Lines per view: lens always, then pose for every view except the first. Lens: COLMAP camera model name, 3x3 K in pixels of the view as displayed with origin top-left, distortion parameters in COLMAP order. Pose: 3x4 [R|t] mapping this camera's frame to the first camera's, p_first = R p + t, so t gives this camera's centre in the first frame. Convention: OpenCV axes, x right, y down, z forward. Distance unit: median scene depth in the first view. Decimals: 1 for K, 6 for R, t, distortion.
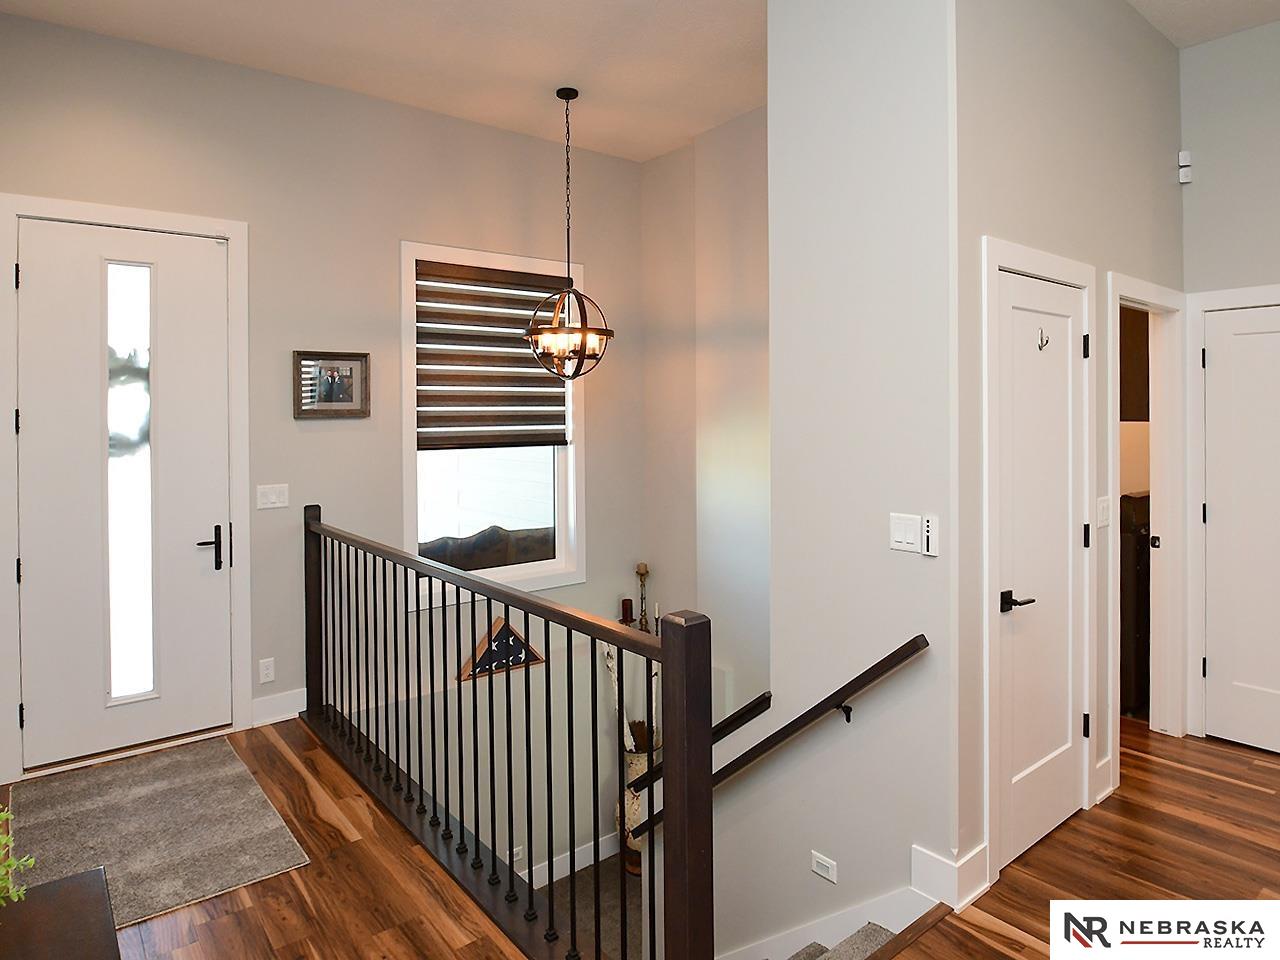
lens RADIAL K [[767.8, 0, 656.4], [0, 767.8, 399.0], [0, 0, 1]] dist [-0.000526, -0.001370]
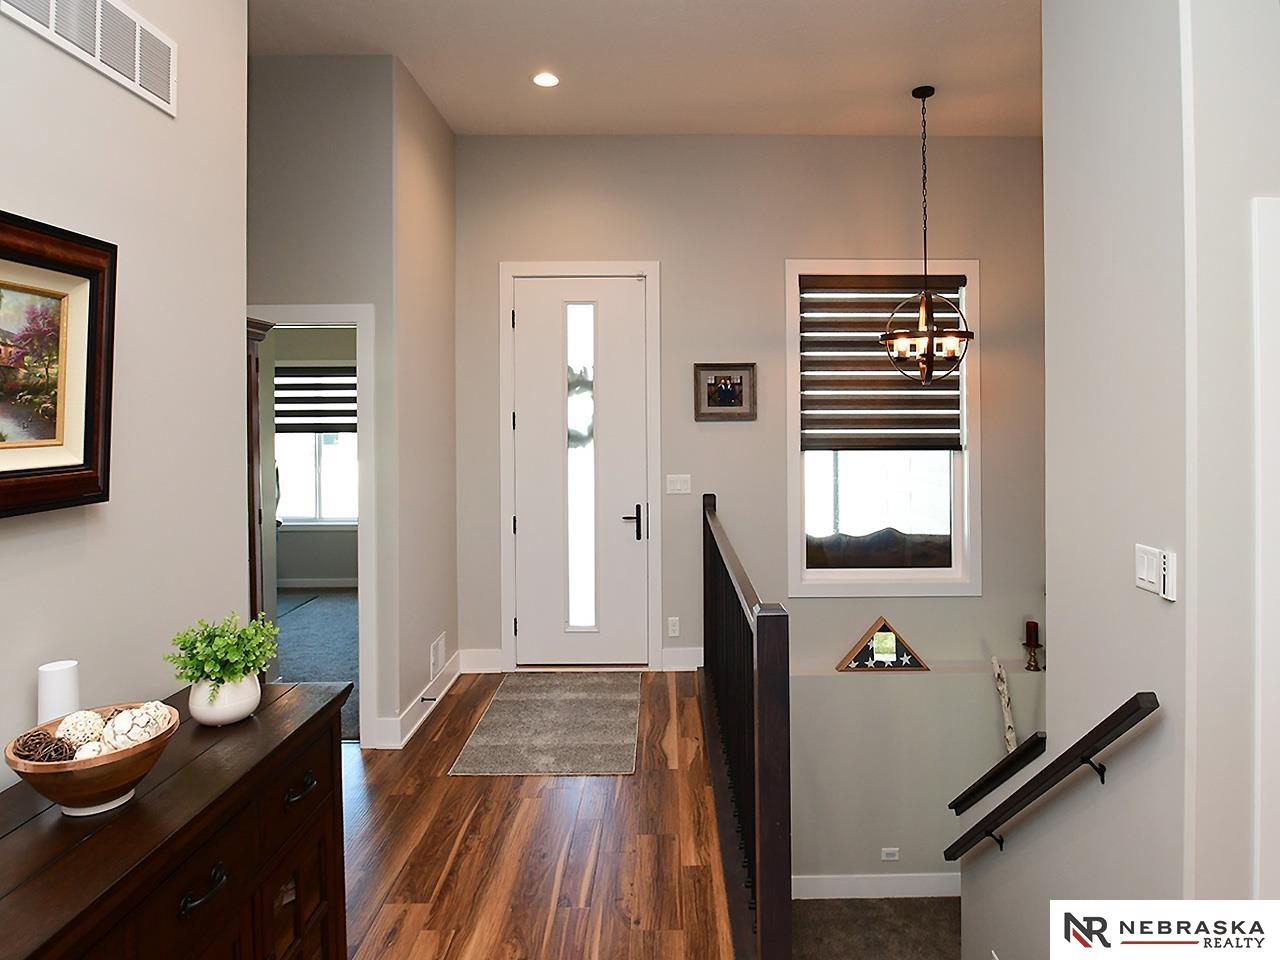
lens RADIAL K [[767.8, 0, 656.4], [0, 767.8, 399.0], [0, 0, 1]] dist [-0.000526, -0.001370]
pose [[0.800786, -0.008235, -0.598893, 0.198565], [0.007005, 0.999966, -0.004383, -0.002840], [0.598909, -0.000685, 0.800817, 0.007889]]
